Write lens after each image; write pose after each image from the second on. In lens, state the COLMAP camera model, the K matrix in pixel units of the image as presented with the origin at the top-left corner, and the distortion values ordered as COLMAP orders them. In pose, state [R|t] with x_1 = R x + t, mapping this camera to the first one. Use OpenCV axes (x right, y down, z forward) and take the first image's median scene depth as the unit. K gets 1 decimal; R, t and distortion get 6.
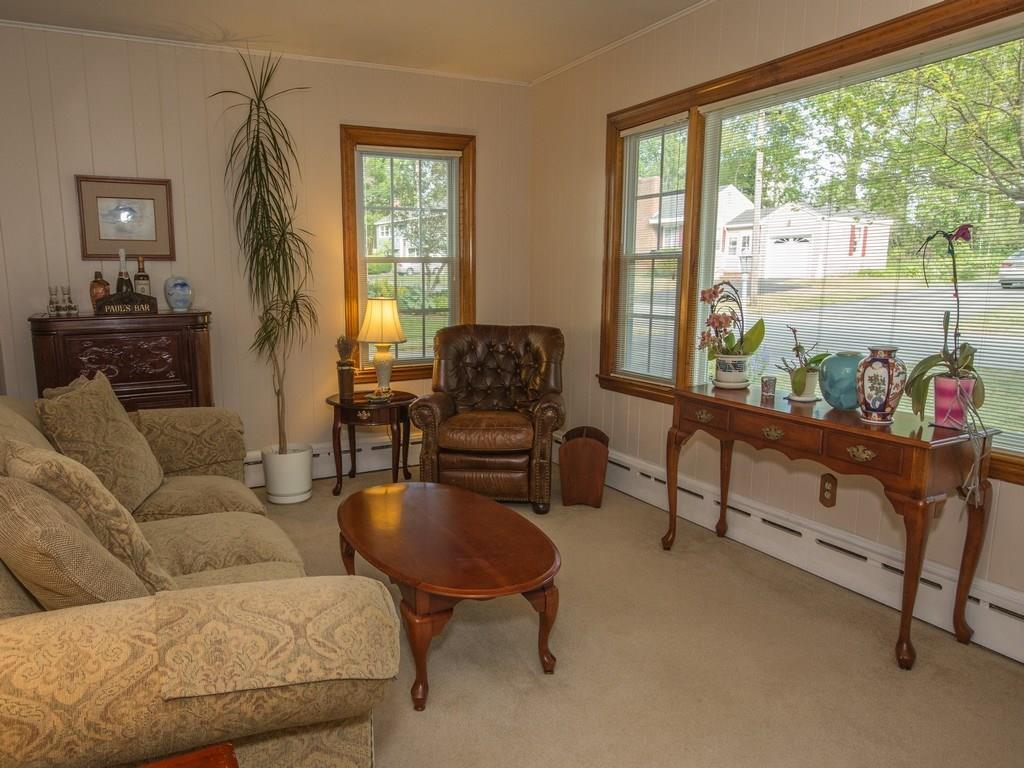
lens RADIAL K [[709.8, 0, 512.0], [0, 709.8, 384.0], [0, 0, 1]] dist [0.000938, 0.000499]
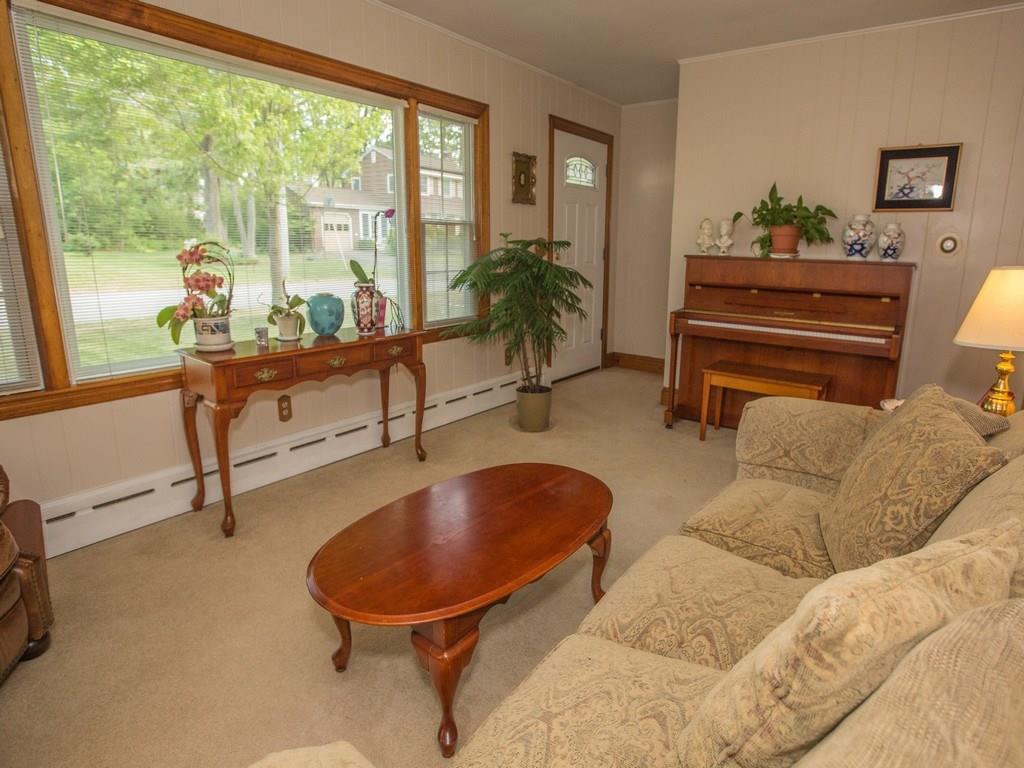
lens RADIAL K [[576.0, 0, 512.0], [0, 576.0, 384.0], [0, 0, 1]] dist [0.001136, 0.000250]
pose [[-0.411296, -0.244303, 0.878153, -0.632421], [0.094983, 0.946680, 0.307855, -0.173854], [-0.906540, 0.210029, -0.366161, 1.063483]]
